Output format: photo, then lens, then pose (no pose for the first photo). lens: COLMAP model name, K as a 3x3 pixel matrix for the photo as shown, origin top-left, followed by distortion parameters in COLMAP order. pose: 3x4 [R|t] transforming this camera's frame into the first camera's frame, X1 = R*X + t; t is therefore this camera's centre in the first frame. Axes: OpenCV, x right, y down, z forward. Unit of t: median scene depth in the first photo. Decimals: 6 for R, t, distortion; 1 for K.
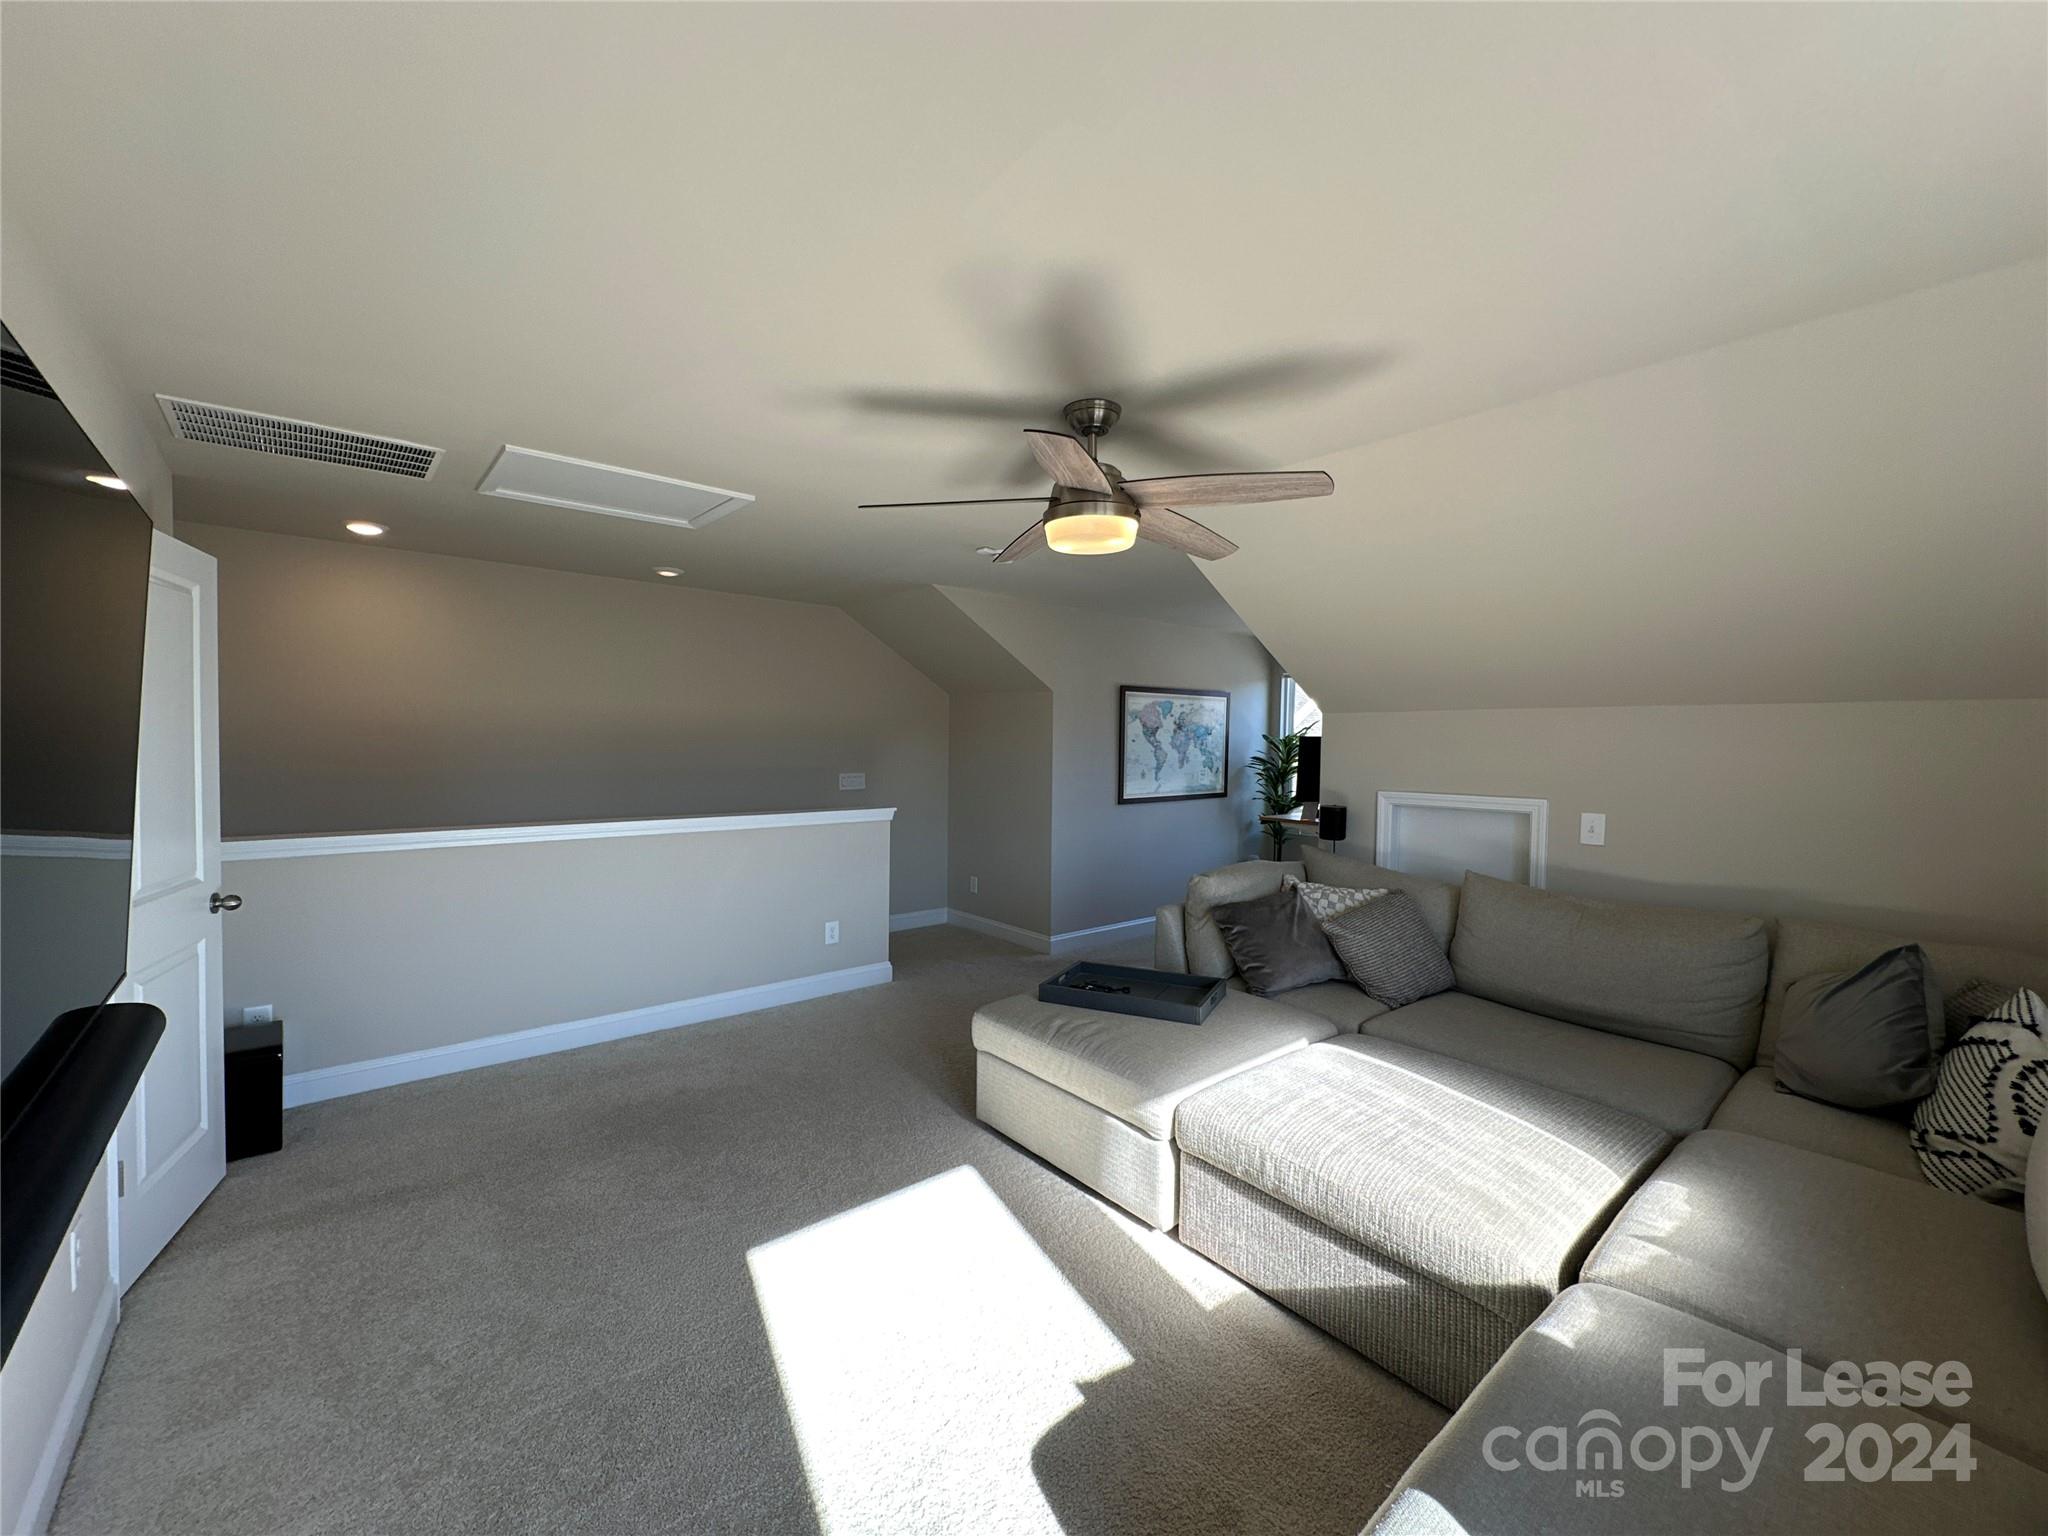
lens RADIAL K [[820.1, 0, 1014.6], [0, 820.1, 765.7], [0, 0, 1]] dist [-0.003201, 0.001161]
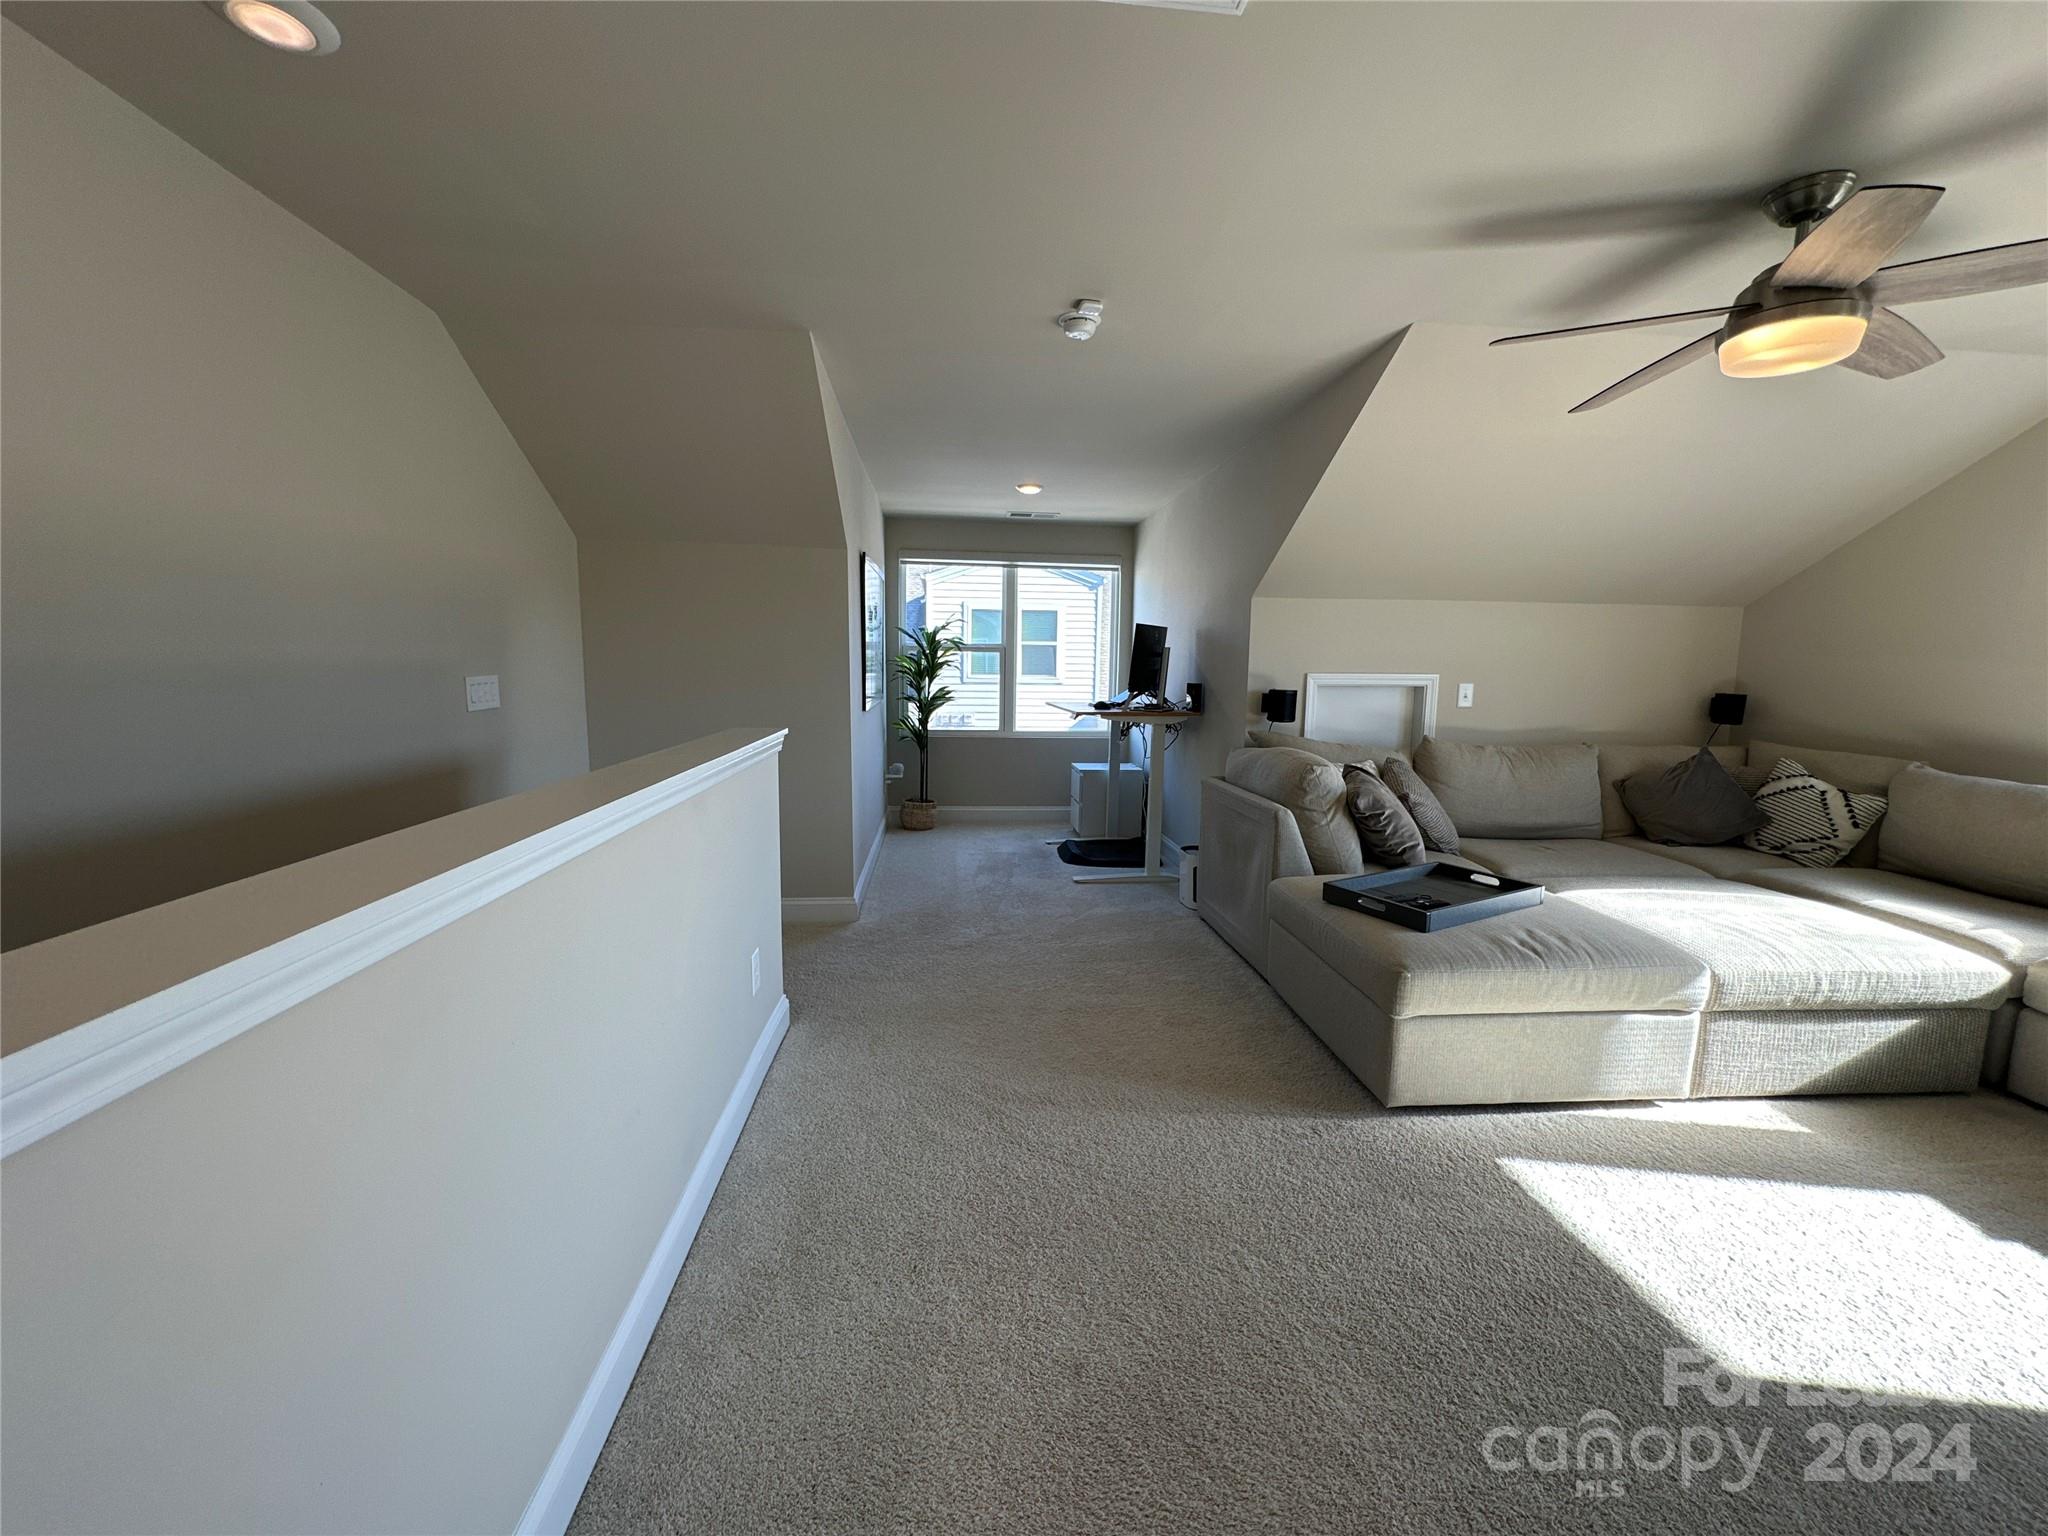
lens RADIAL K [[820.1, 0, 1018.6], [0, 820.1, 773.1], [0, 0, 1]] dist [-0.003201, 0.001161]
pose [[0.564382, -0.111952, 0.817887, -1.049526], [0.016667, 0.992105, 0.124297, 0.033486], [-0.825345, -0.056519, 0.561793, 1.122747]]
